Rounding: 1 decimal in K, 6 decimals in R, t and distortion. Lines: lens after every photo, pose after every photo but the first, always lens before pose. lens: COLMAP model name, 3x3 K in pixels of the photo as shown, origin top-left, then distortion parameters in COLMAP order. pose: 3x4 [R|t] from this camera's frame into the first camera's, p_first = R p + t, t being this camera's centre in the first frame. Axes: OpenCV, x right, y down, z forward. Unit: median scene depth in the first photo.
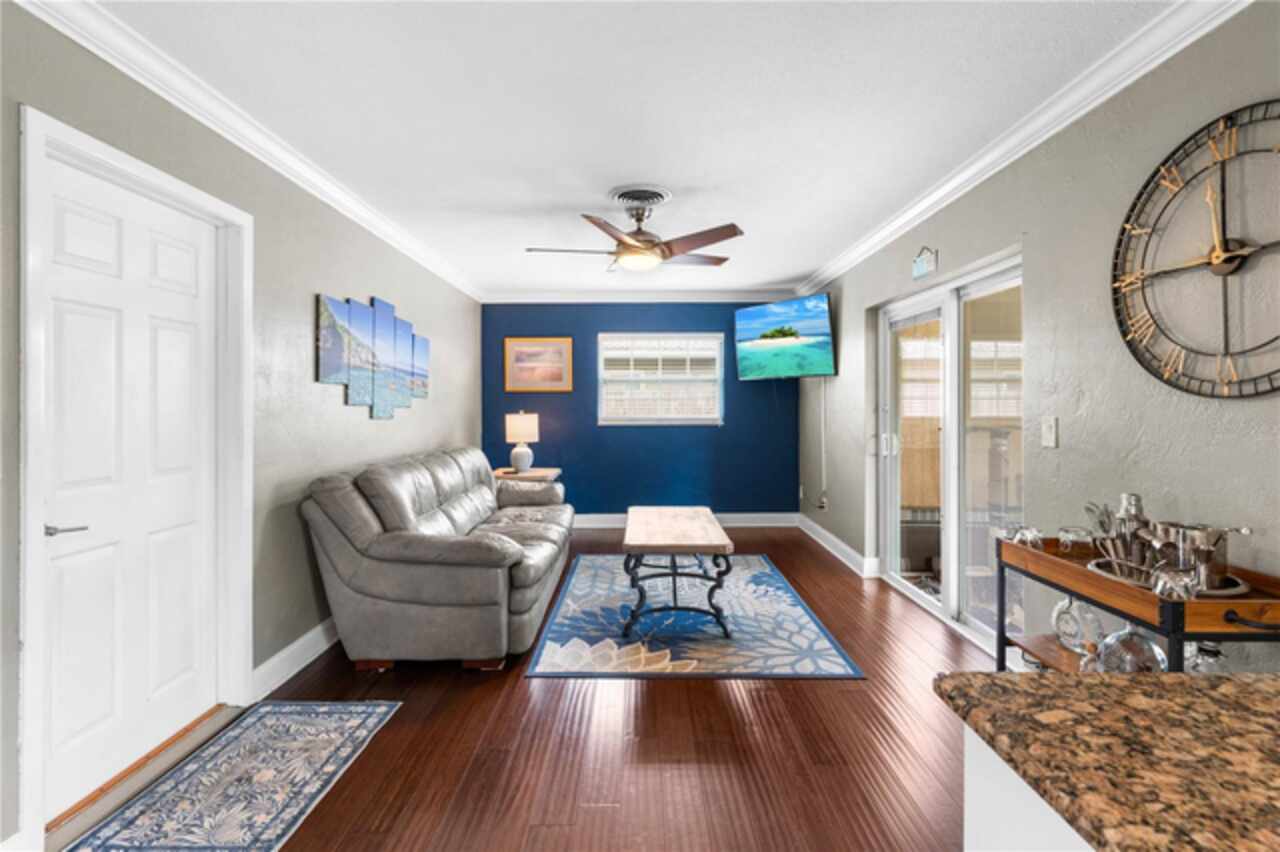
lens RADIAL K [[592.2, 0, 639.0], [0, 592.2, 405.2], [0, 0, 1]] dist [-0.005540, 0.001393]
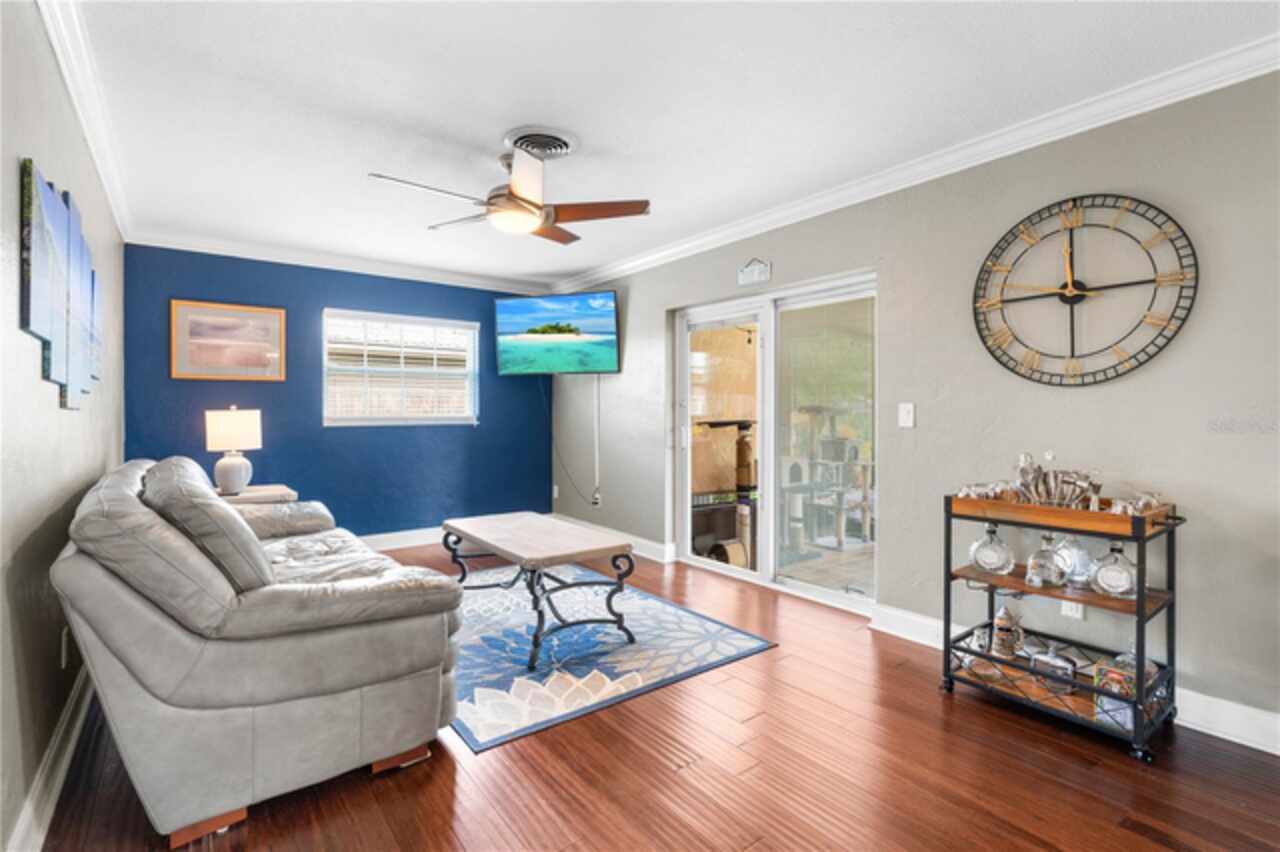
lens RADIAL K [[592.2, 0, 641.6], [0, 592.2, 415.3], [0, 0, 1]] dist [-0.005540, 0.001393]
pose [[0.786678, -0.000418, 0.617364, -0.392107], [-0.001109, 0.999997, 0.002091, 0.030110], [-0.617363, -0.002329, 0.786675, 0.240186]]
